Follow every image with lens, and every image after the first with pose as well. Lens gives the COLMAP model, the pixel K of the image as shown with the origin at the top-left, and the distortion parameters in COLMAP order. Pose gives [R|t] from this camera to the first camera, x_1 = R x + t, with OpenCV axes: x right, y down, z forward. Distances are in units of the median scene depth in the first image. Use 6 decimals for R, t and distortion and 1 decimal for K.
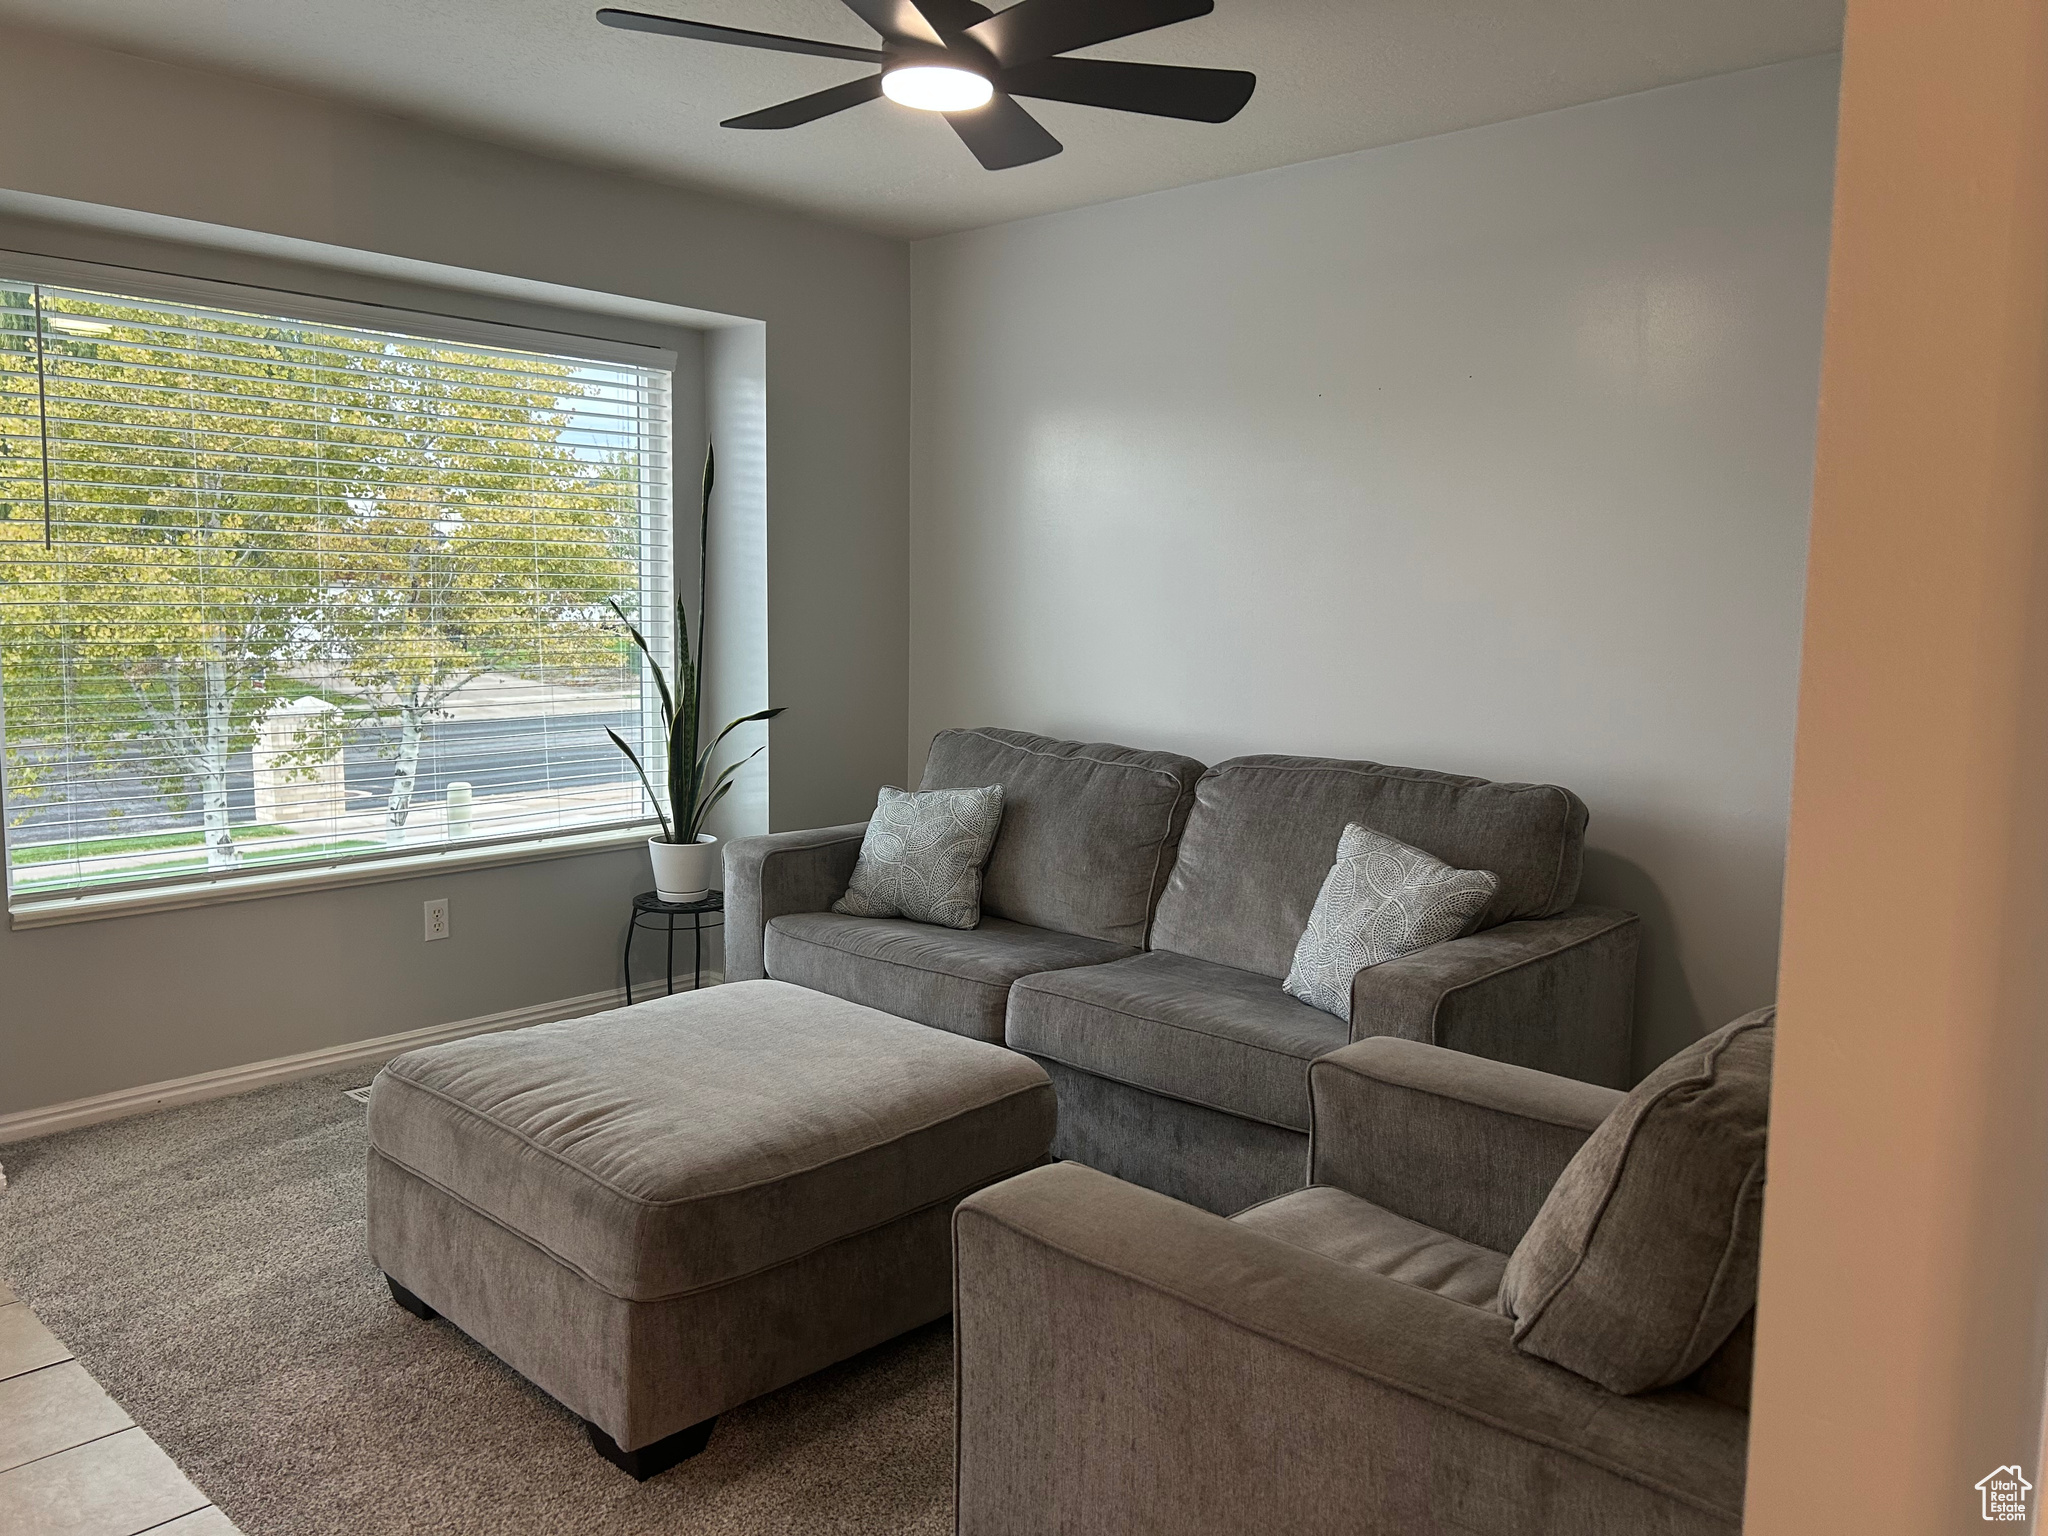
lens RADIAL K [[1518.7, 0, 1024.0], [0, 1518.7, 768.0], [0, 0, 1]] dist [0.115488, -0.202588]
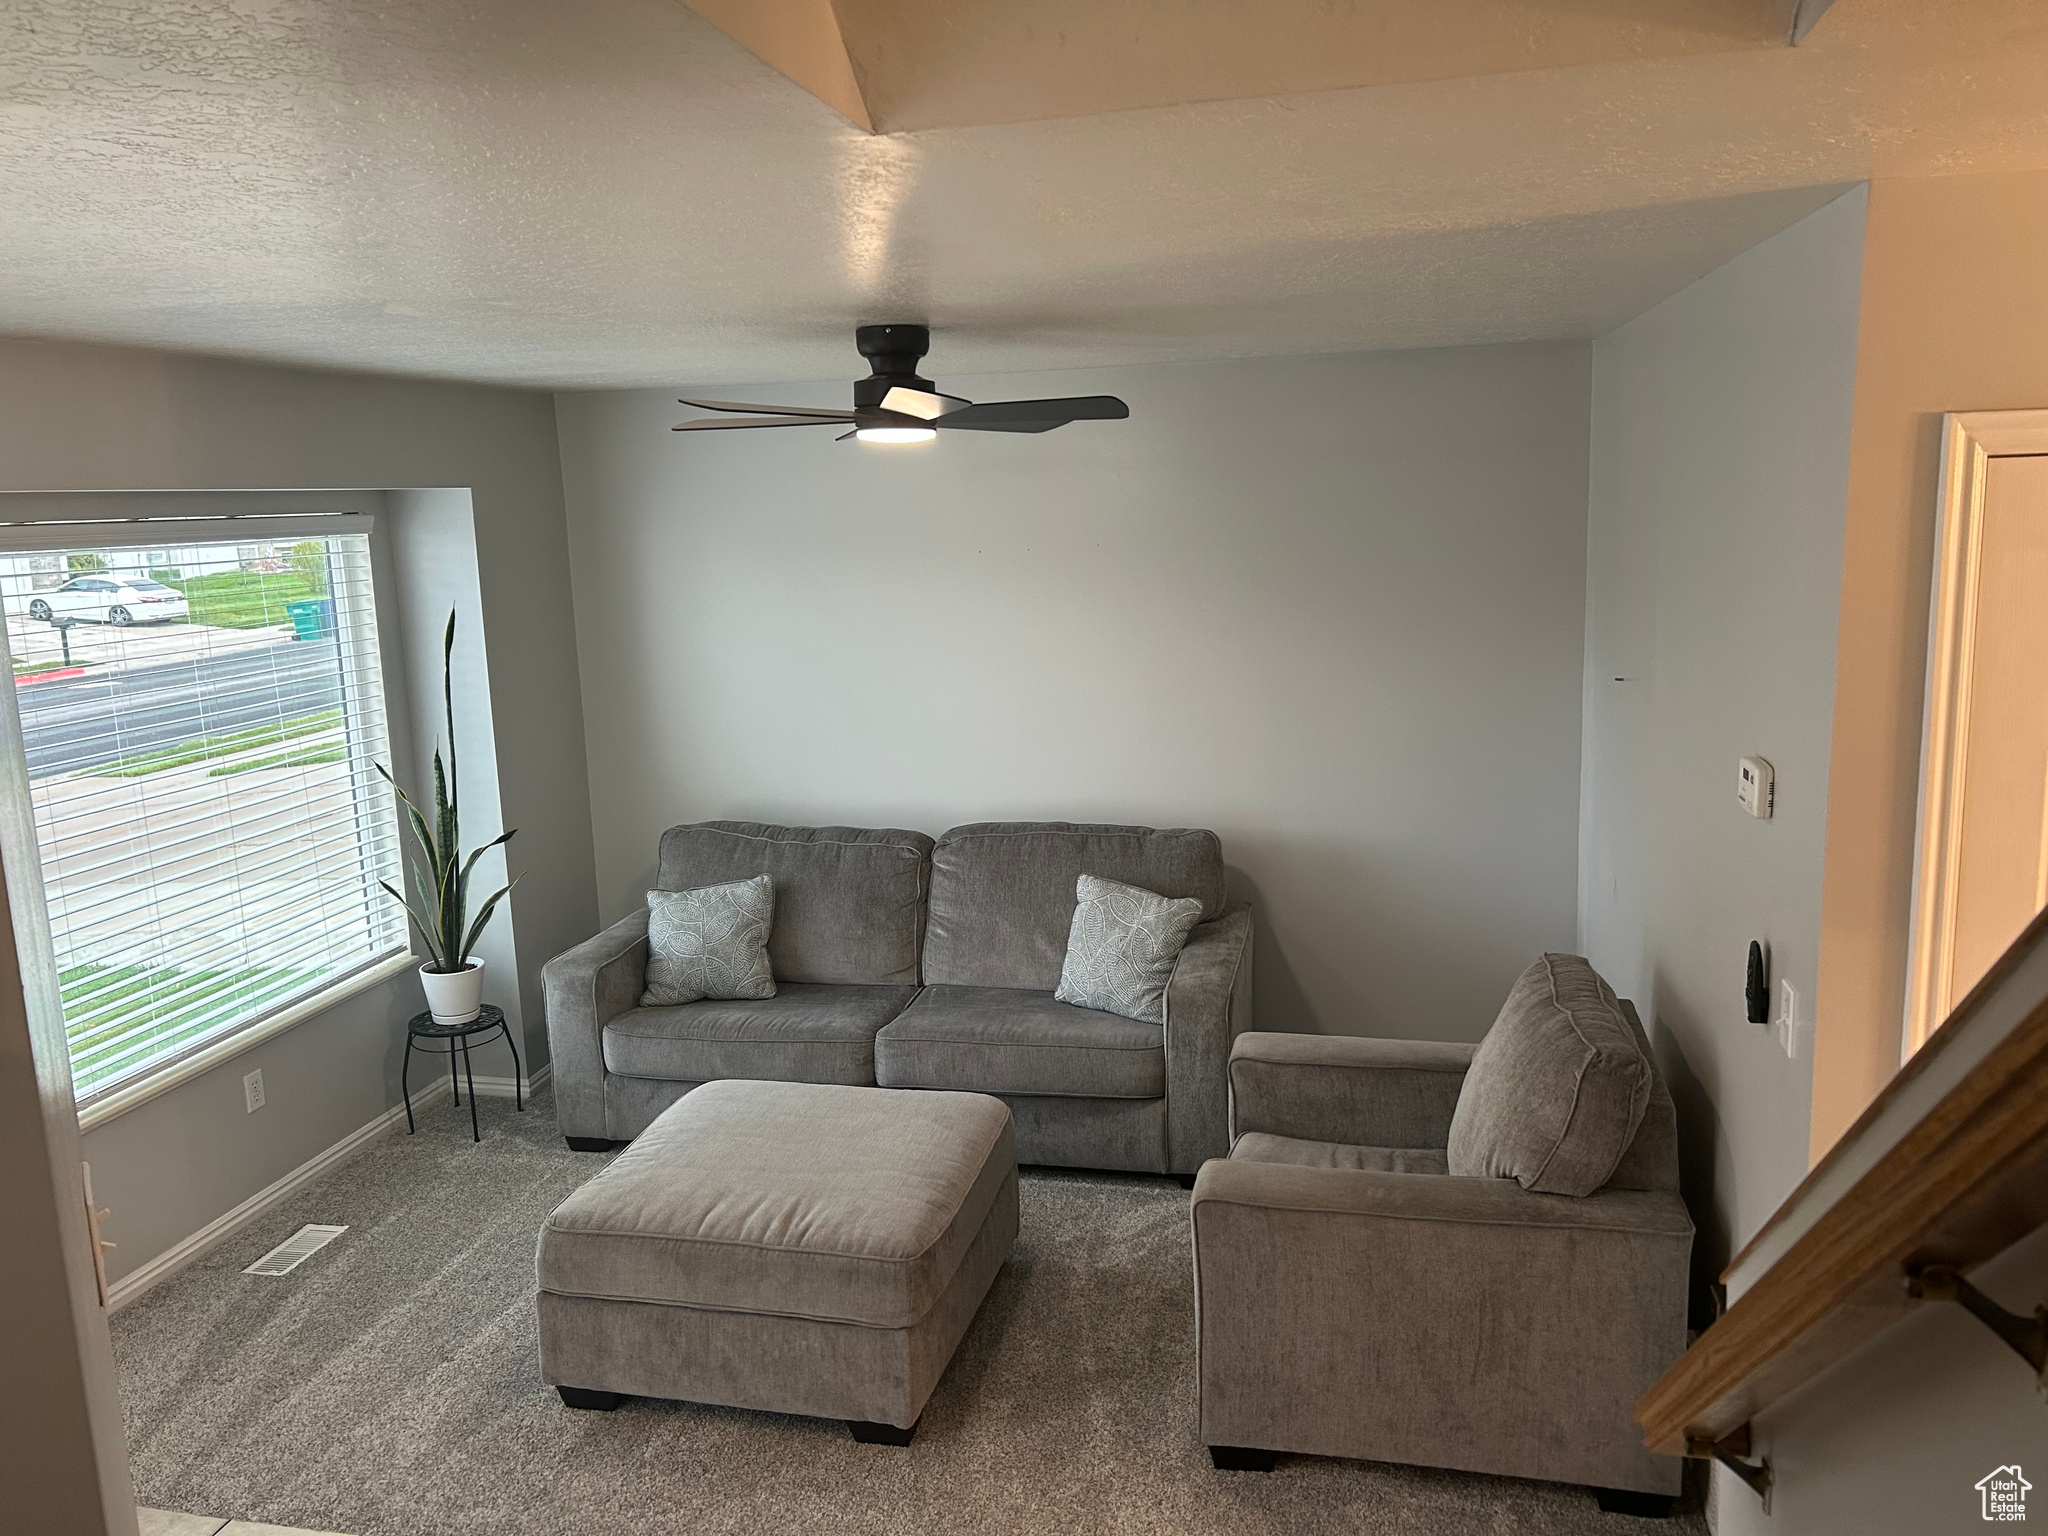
lens RADIAL K [[1518.7, 0, 1024.0], [0, 1518.7, 768.0], [0, 0, 1]] dist [0.115488, -0.202588]
pose [[0.865956, -0.136306, 0.481187, -0.458269], [0.109453, 0.990470, 0.083597, -0.170303], [-0.487996, -0.019724, 0.872623, -0.188610]]
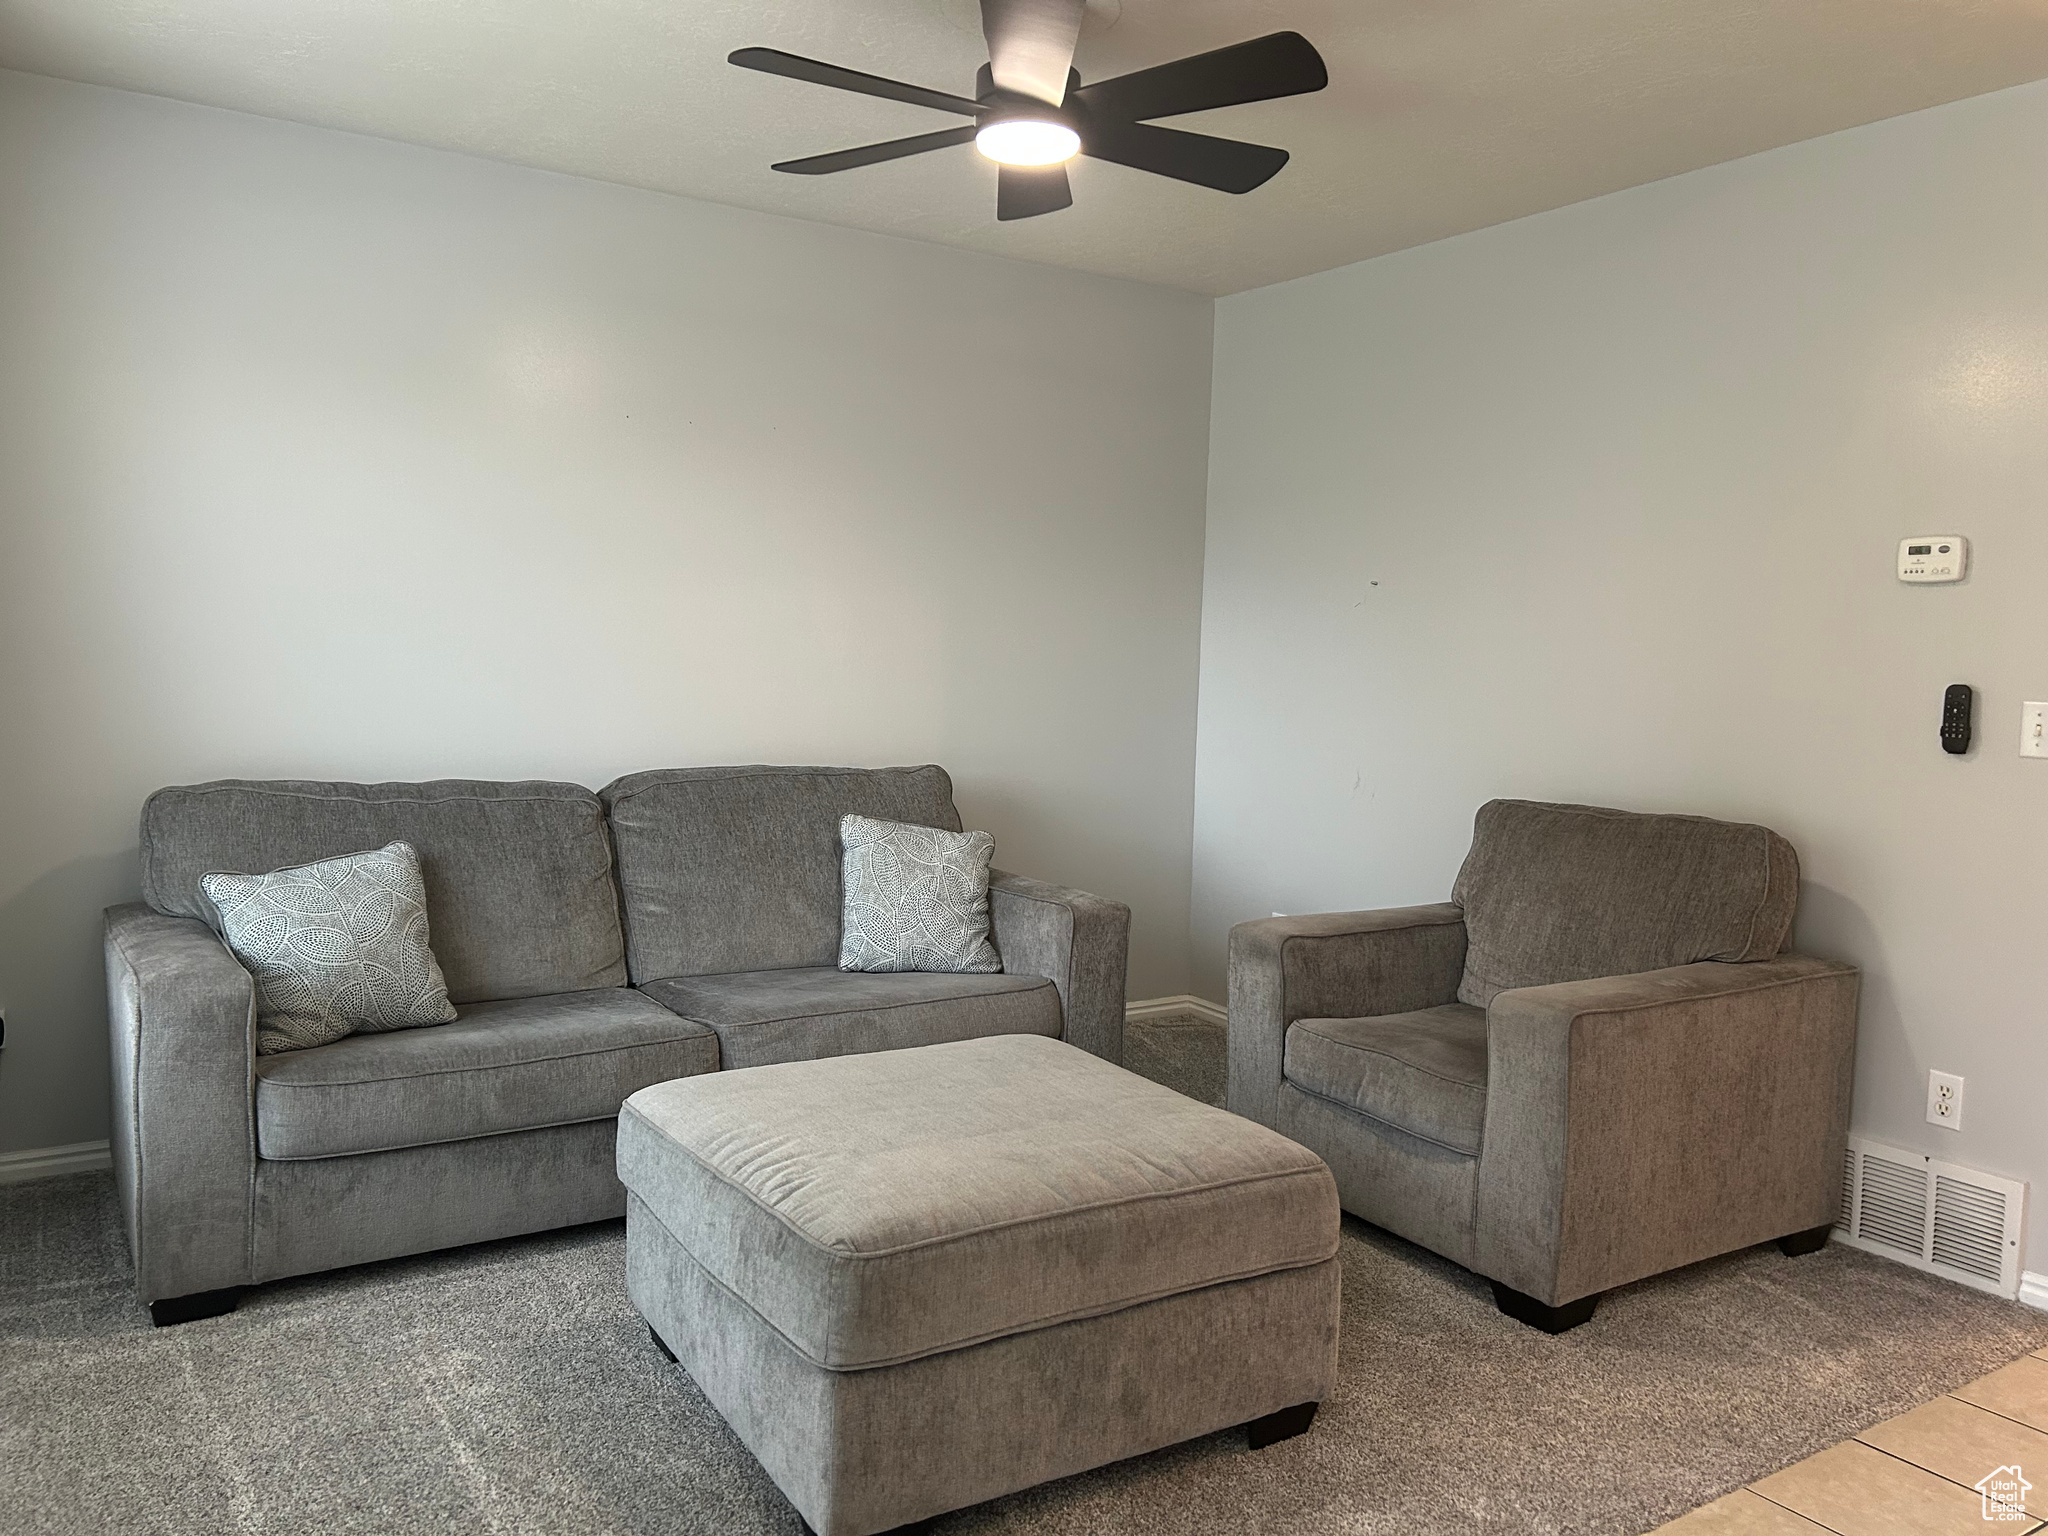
lens RADIAL K [[1514.6, 0, 1024.0], [0, 1514.6, 768.0], [0, 0, 1]] dist [0.072060, -0.108030]
pose [[0.261365, -0.086690, 0.961339, -0.772610], [0.092997, 0.993587, 0.064314, -0.053901], [-0.960750, 0.072592, 0.267751, 0.517192]]
